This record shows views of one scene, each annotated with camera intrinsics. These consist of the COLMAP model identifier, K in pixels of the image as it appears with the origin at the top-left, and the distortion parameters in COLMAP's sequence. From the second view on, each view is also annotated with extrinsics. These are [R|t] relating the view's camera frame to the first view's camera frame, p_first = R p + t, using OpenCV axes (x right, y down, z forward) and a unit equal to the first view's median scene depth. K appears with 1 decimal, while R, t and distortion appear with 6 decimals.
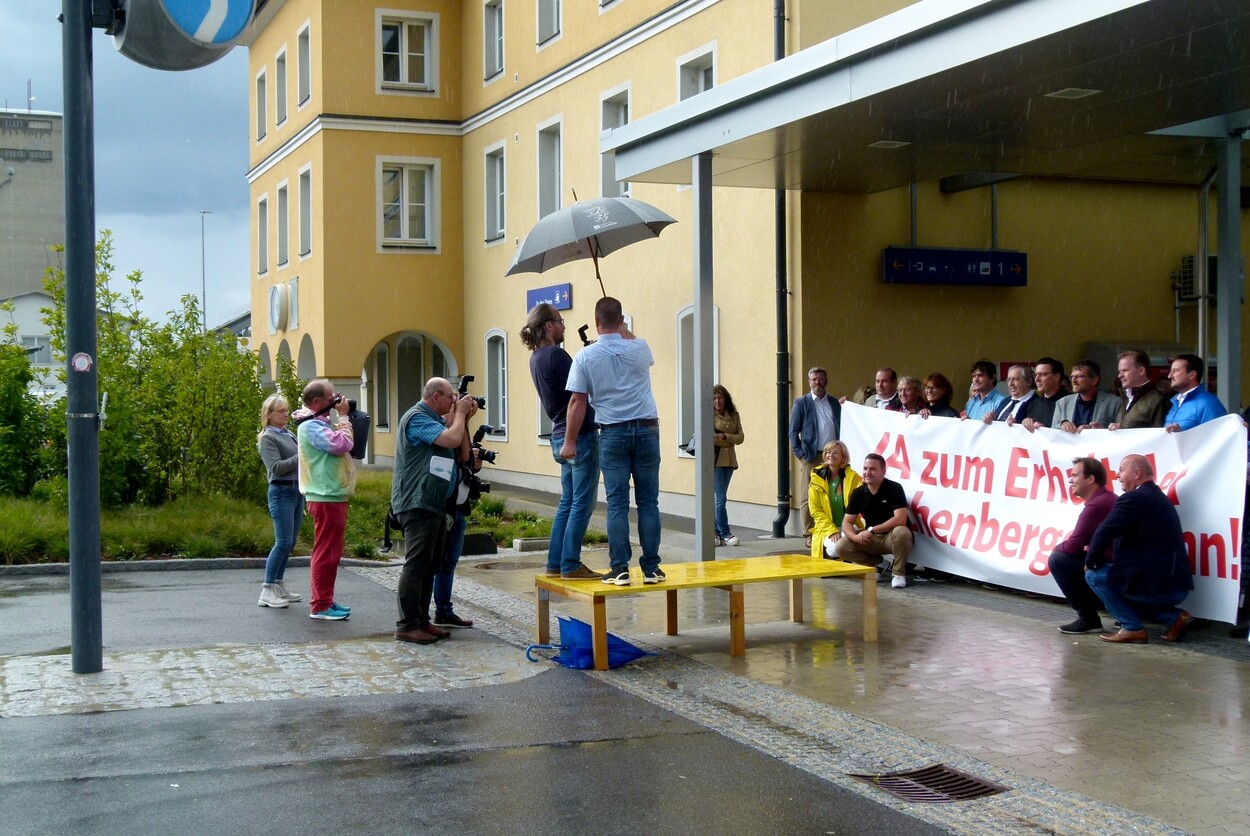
lens RADIAL K [[1595.0, 0, 619.1], [0, 1595.0, 420.4], [0, 0, 1]] dist [-0.016385, 0.000000]
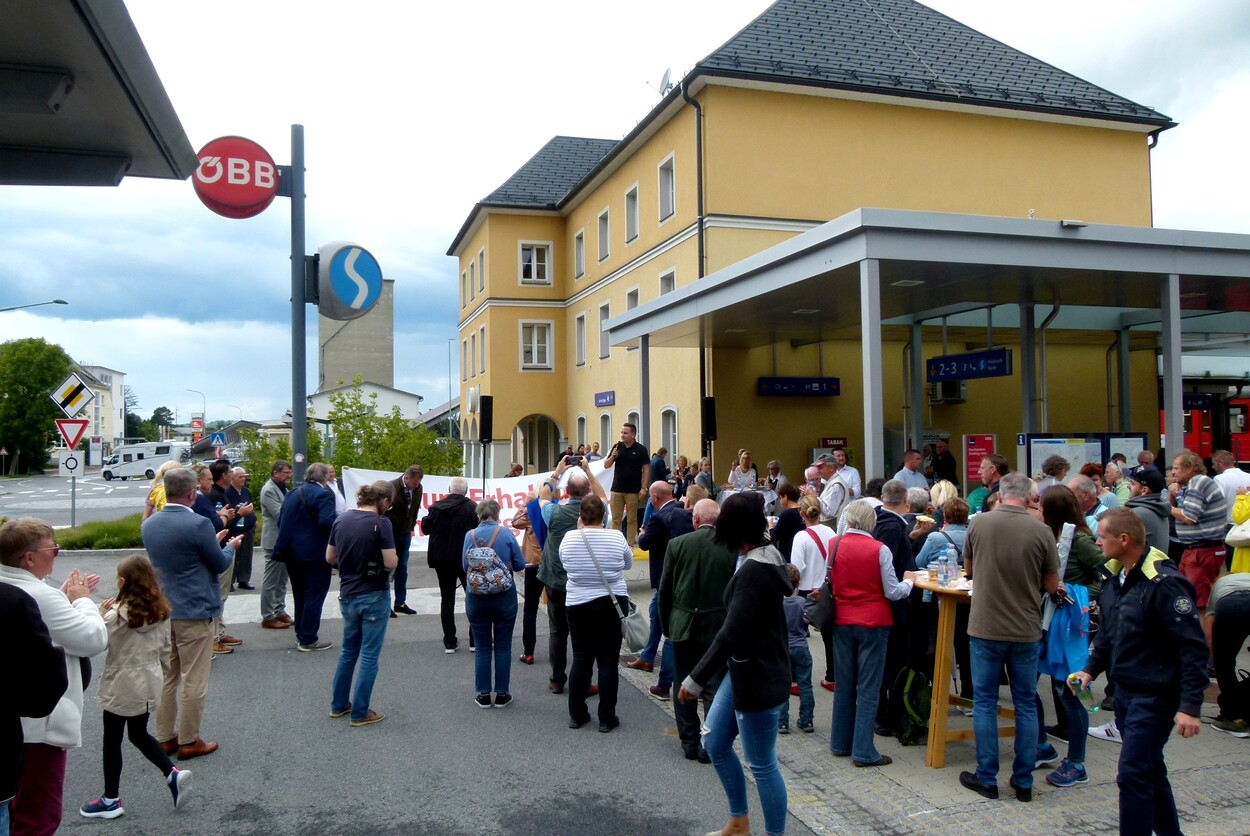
lens RADIAL K [[937.8, 0, 617.4], [0, 937.8, 414.3], [0, 0, 1]] dist [-0.034596, 0.030757]
pose [[0.995850, -0.008351, -0.090631, 0.101279], [0.004714, 0.999178, -0.040271, -0.021450], [0.090893, 0.039677, 0.995070, -0.107641]]
